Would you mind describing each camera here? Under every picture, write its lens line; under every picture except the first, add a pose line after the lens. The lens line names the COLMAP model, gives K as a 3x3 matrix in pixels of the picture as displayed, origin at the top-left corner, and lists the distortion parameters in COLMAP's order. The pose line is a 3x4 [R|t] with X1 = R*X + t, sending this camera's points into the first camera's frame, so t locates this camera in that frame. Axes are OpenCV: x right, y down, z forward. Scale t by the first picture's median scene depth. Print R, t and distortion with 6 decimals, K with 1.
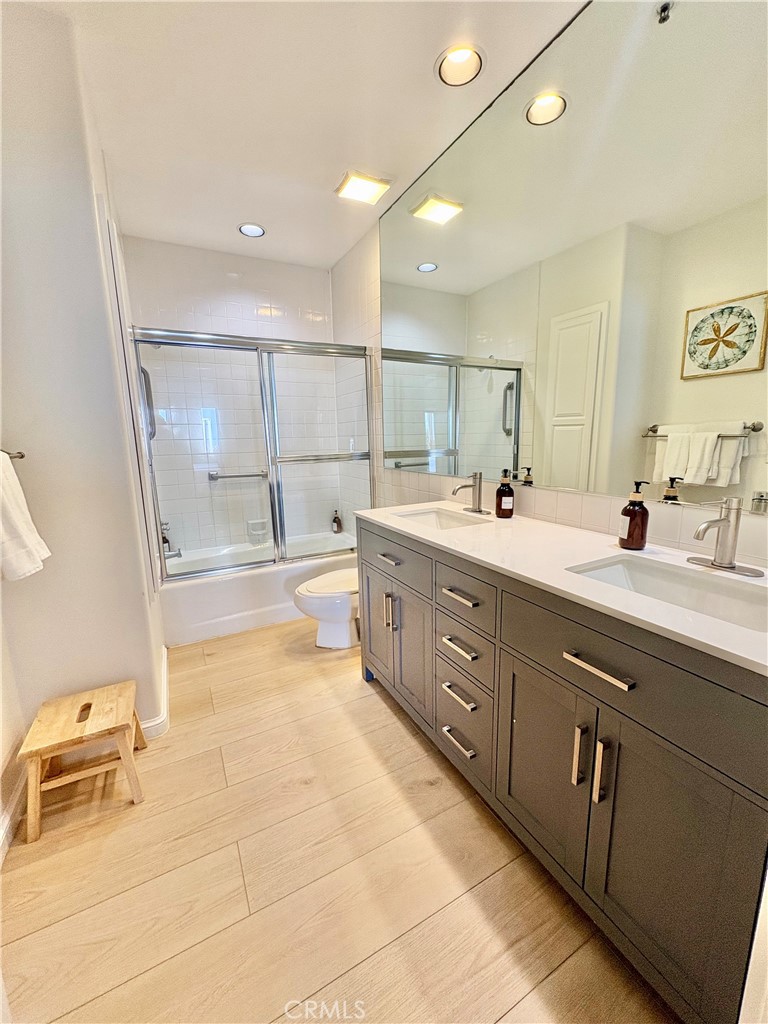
lens RADIAL K [[409.8, 0, 384.0], [0, 409.8, 512.0], [0, 0, 1]] dist [0.000492, 0.000389]
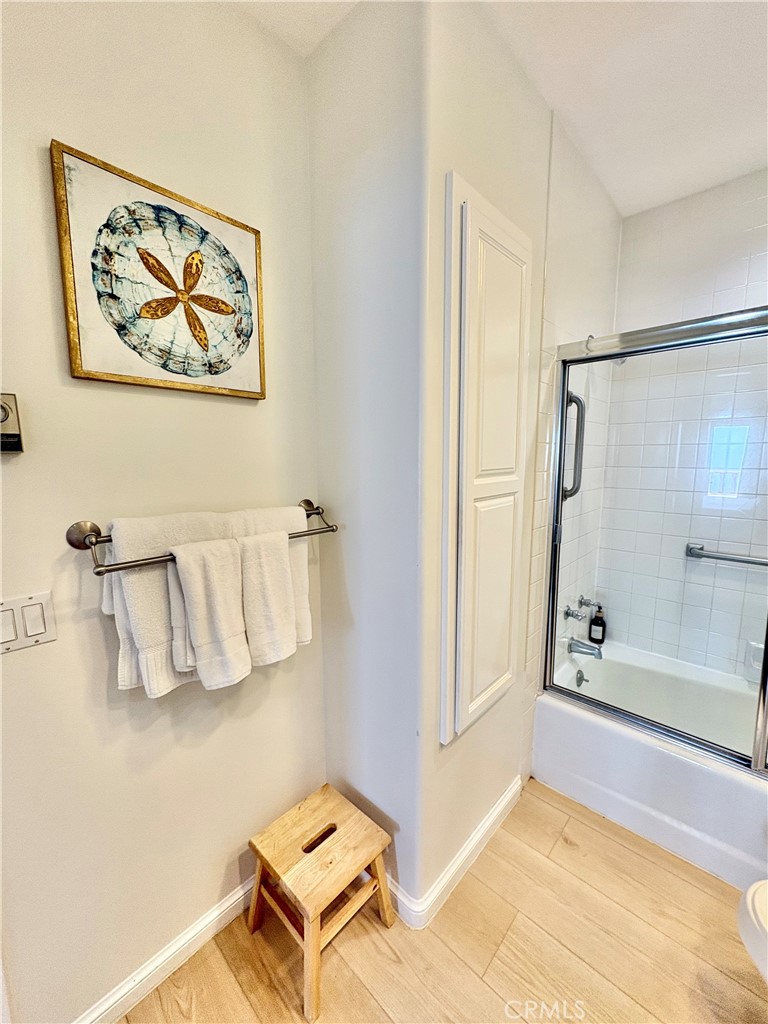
lens RADIAL K [[409.8, 0, 384.0], [0, 409.8, 512.0], [0, 0, 1]] dist [0.000492, 0.000389]
pose [[0.330787, 0.145659, -0.932397, -0.003147], [-0.173788, 0.980521, 0.091522, -0.182403], [0.927566, 0.131765, 0.349657, 0.515016]]
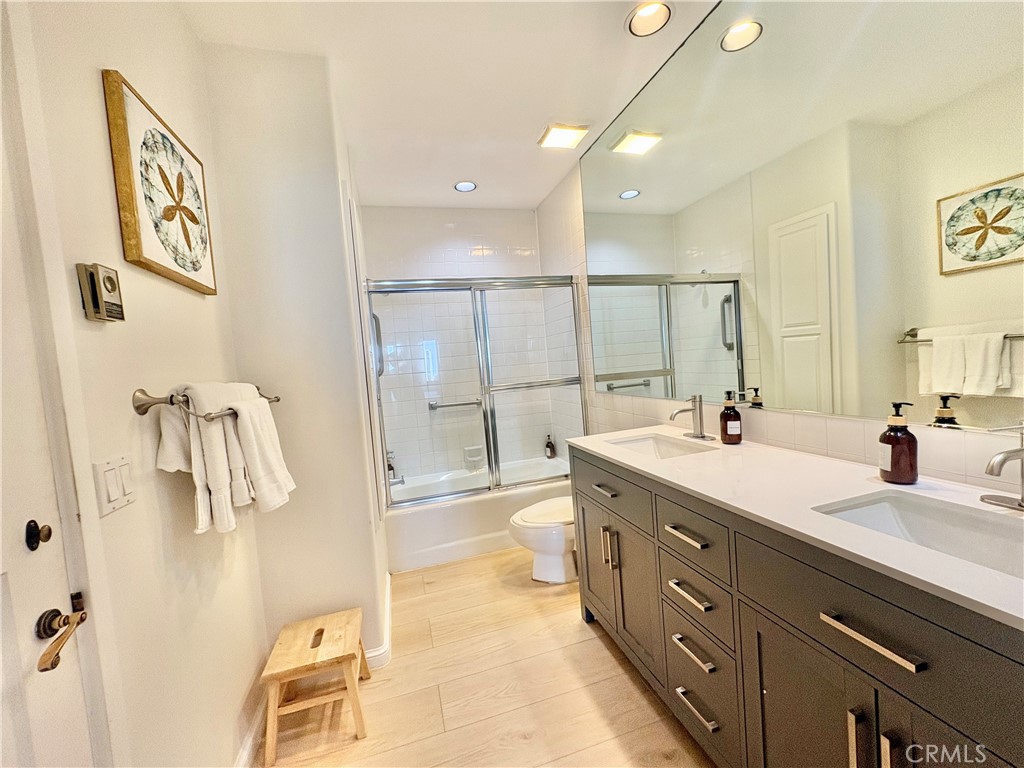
lens RADIAL K [[409.8, 0, 512.0], [0, 409.8, 384.0], [0, 0, 1]] dist [0.000492, 0.000389]
pose [[0.978405, -0.046520, -0.201395, 0.003860], [0.022165, 0.992339, -0.121536, -0.015423], [0.205506, 0.114448, 0.971941, -0.001788]]
